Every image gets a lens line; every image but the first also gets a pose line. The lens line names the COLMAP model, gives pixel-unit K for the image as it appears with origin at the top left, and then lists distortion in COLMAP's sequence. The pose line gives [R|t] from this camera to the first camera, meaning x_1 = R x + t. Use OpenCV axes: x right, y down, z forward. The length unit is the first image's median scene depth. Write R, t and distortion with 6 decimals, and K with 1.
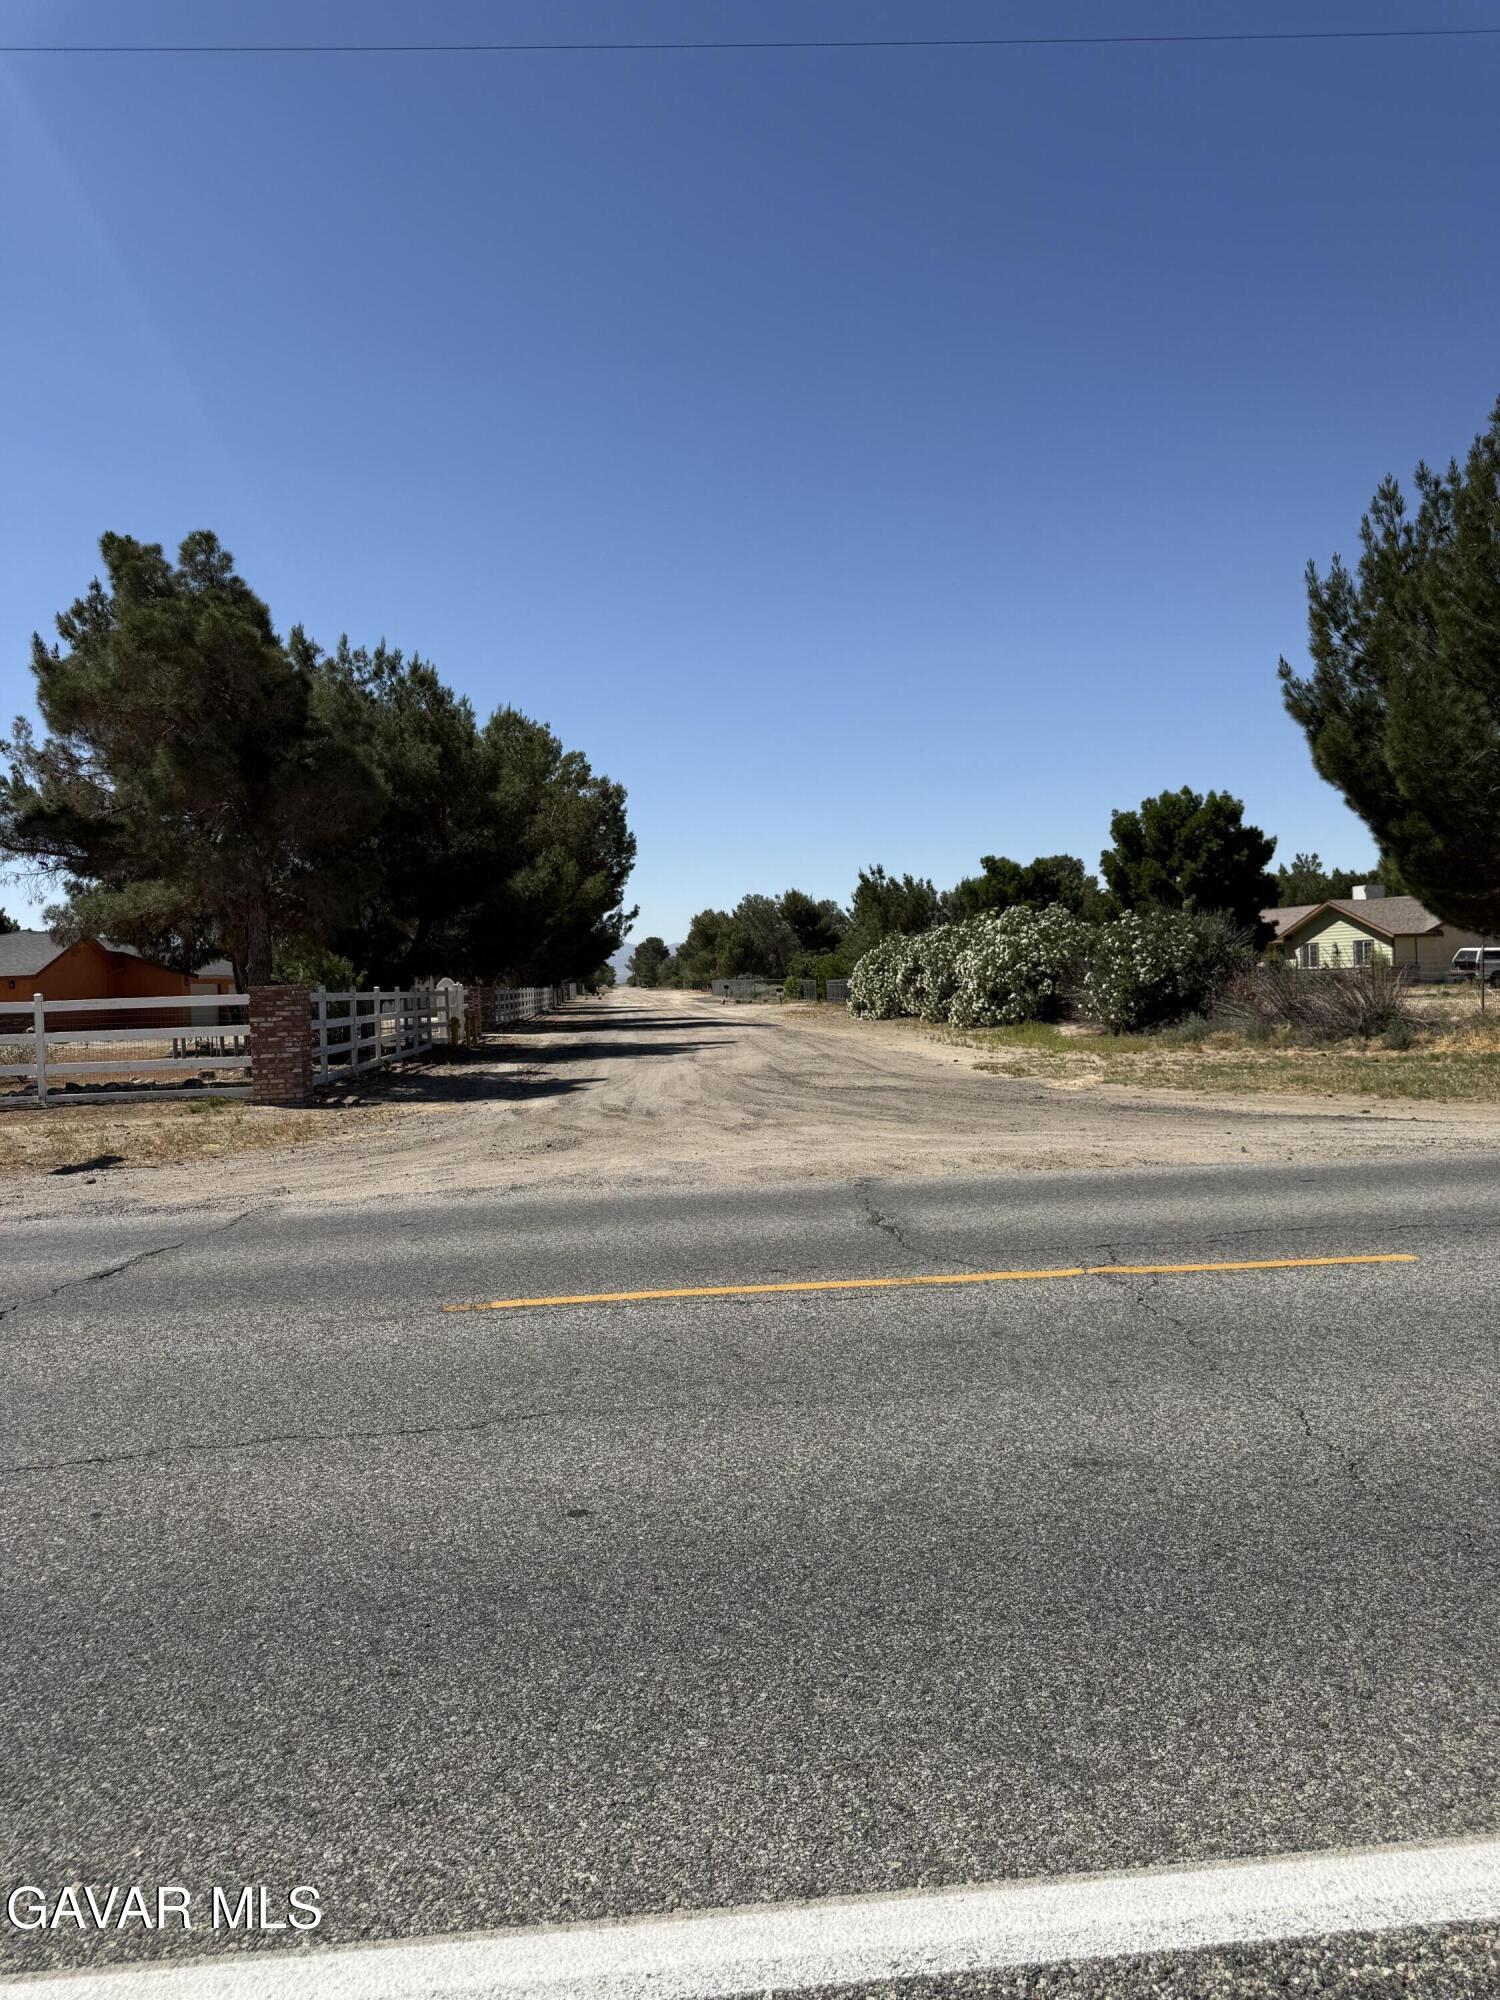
lens RADIAL K [[1411.4, 0, 739.8], [0, 1411.4, 1016.3], [0, 0, 1]] dist [0.060722, -0.075314]
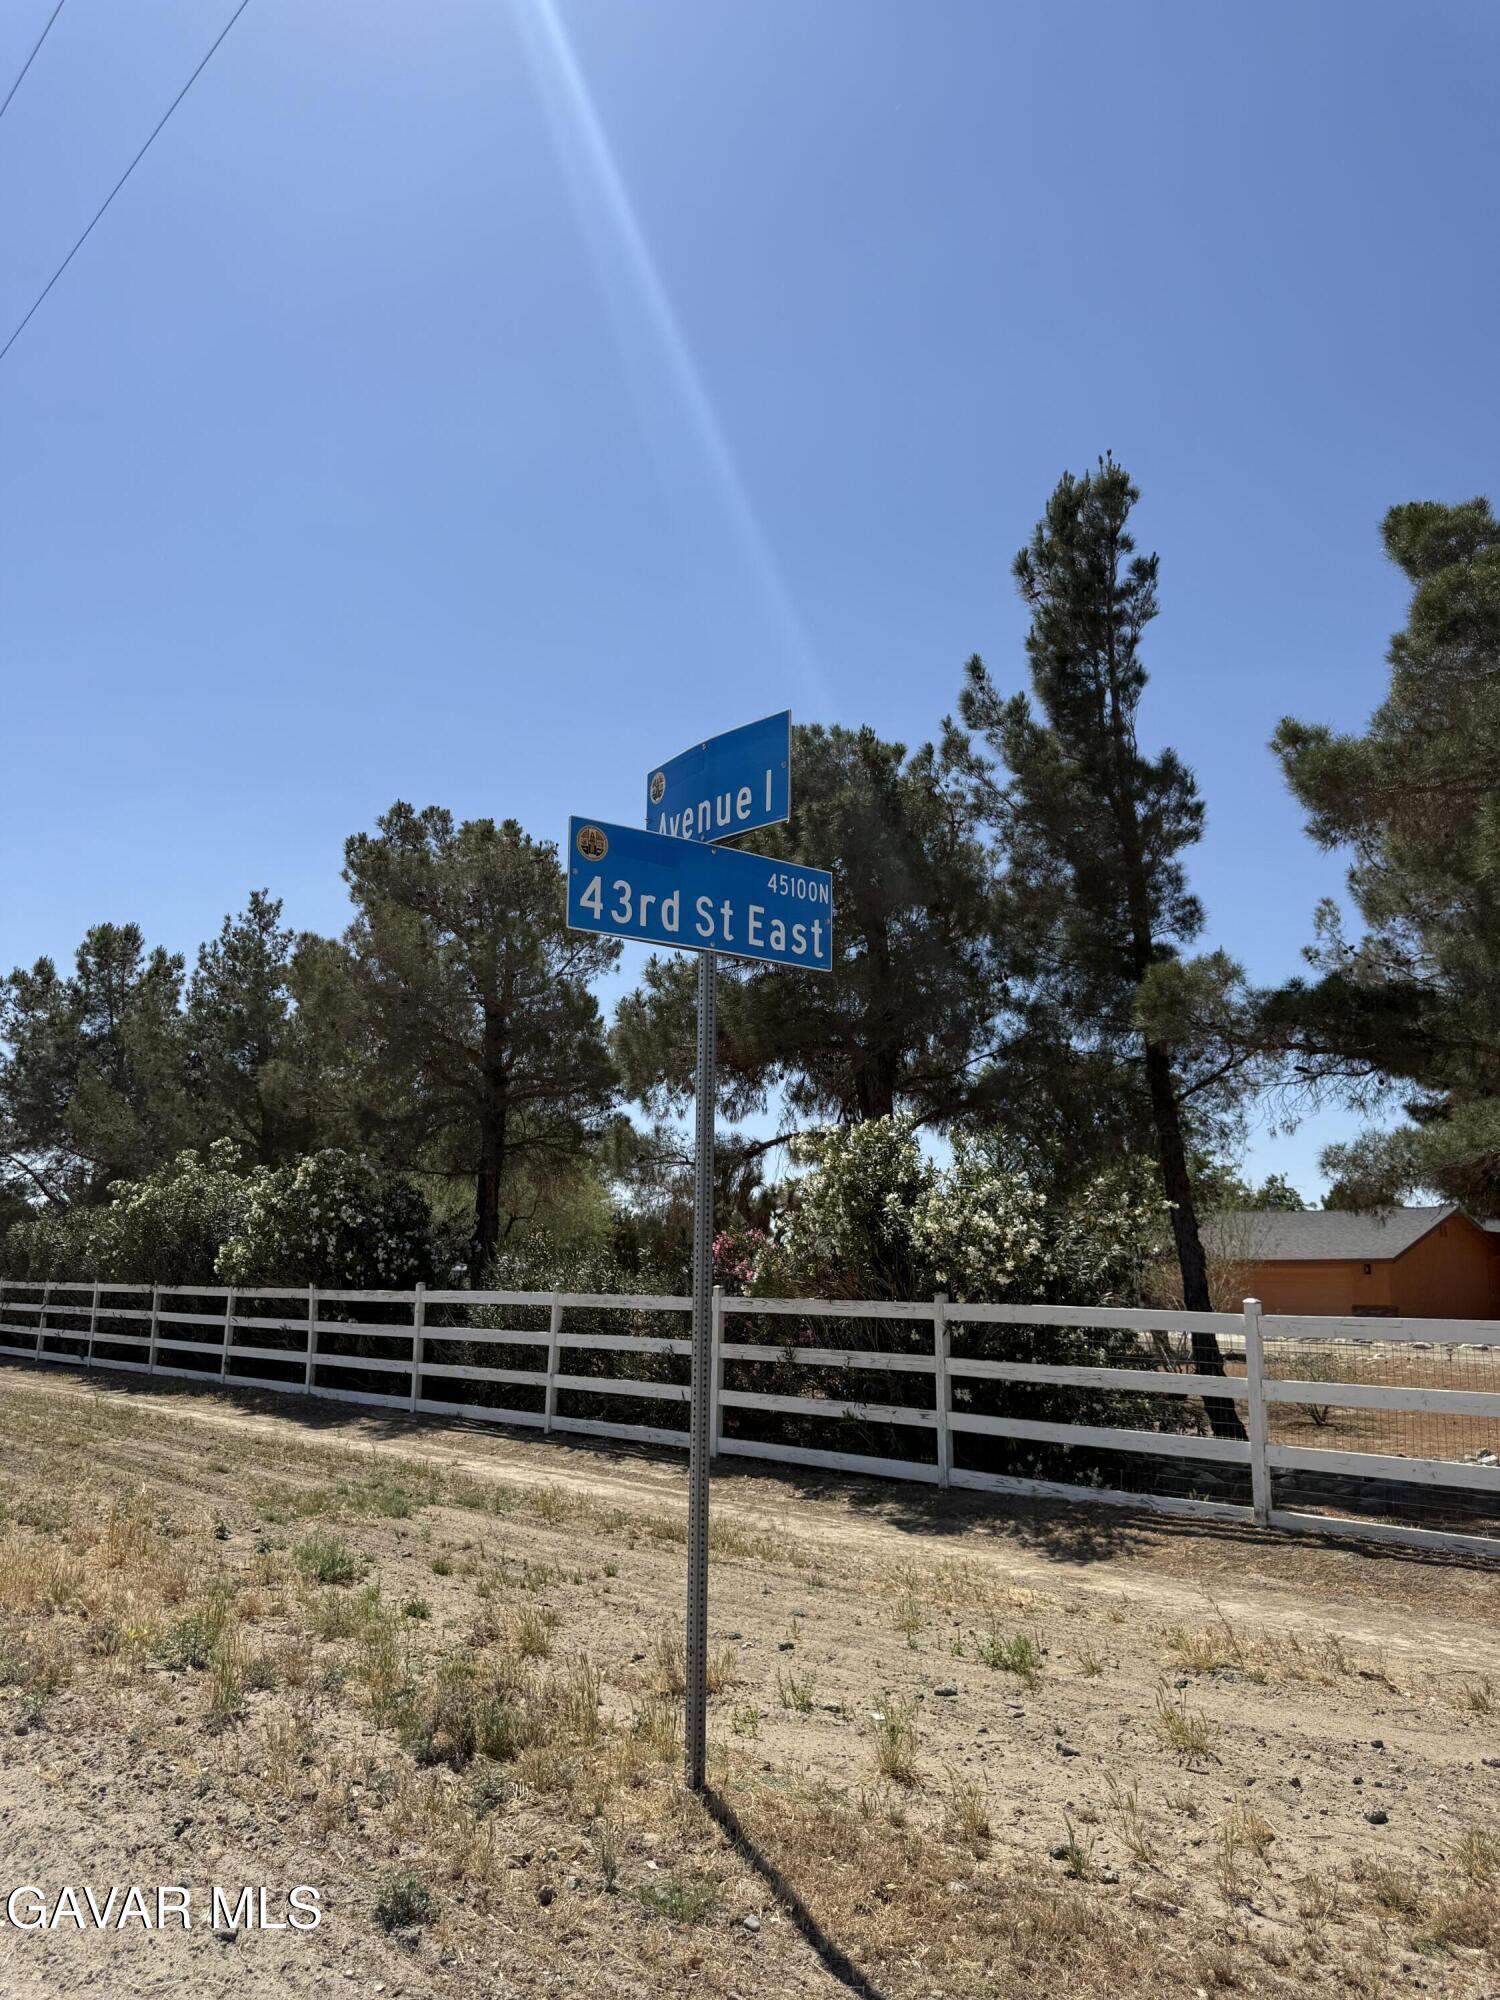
lens RADIAL K [[1411.4, 0, 730.1], [0, 1411.4, 1001.2], [0, 0, 1]] dist [0.060722, -0.075314]
pose [[0.611660, -0.108177, -0.783690, -0.187708], [-0.056778, 0.982050, -0.179873, -0.016770], [0.789081, 0.154517, 0.594539, 0.512615]]
